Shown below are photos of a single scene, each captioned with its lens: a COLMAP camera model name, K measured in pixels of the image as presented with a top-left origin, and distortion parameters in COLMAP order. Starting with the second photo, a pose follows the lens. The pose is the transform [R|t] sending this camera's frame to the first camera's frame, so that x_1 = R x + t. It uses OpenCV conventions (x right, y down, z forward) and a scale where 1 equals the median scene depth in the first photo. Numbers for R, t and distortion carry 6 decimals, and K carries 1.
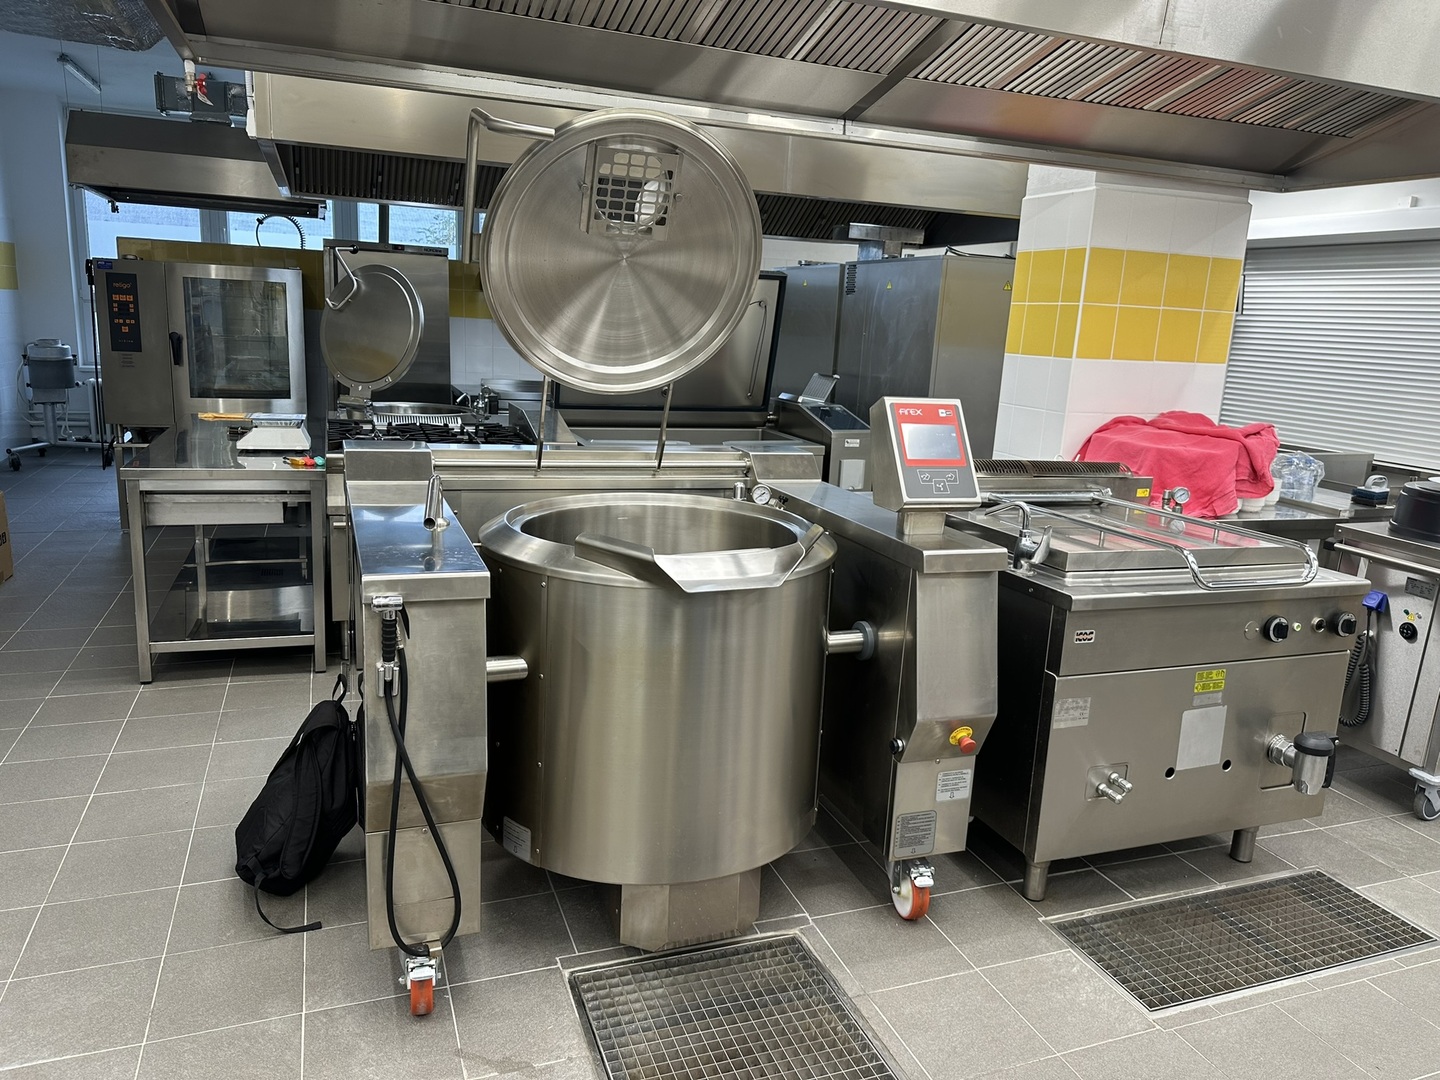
lens RADIAL K [[1011.6, 0, 717.0], [0, 1011.6, 540.6], [0, 0, 1]] dist [0.061071, -0.072643]
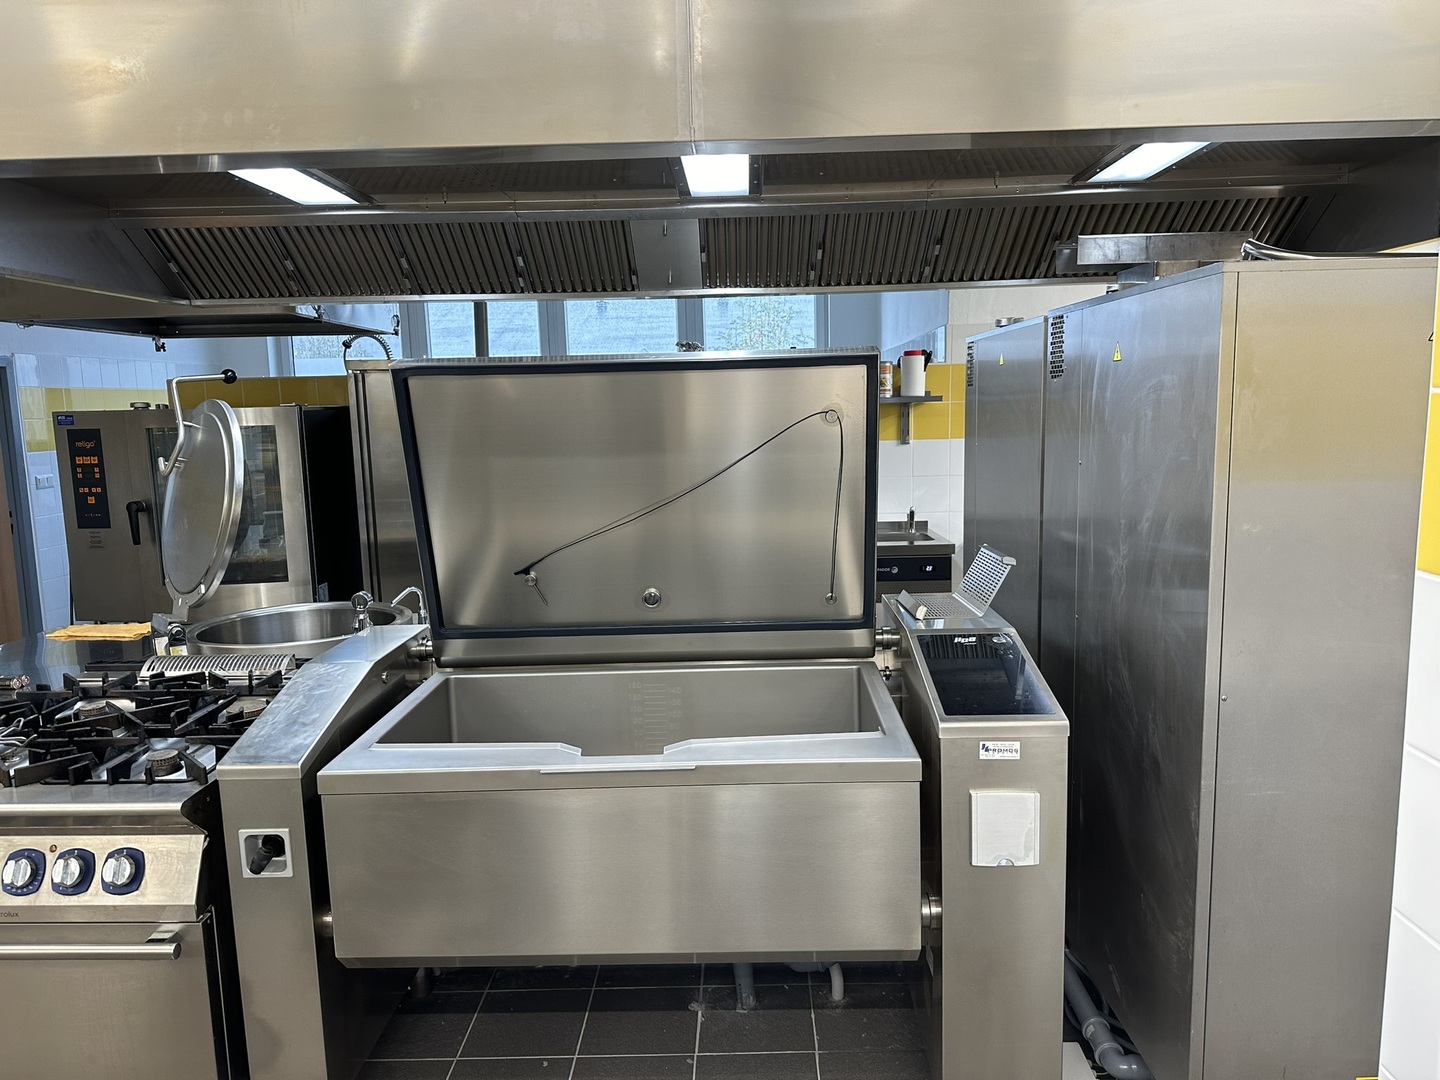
lens RADIAL K [[1011.6, 0, 722.5], [0, 1011.6, 534.6], [0, 0, 1]] dist [0.061071, -0.072643]
pose [[0.925062, -0.024704, -0.379011, 0.158951], [-0.009667, 0.996028, -0.088515, -0.122888], [0.379692, 0.085546, 0.921149, 0.497519]]
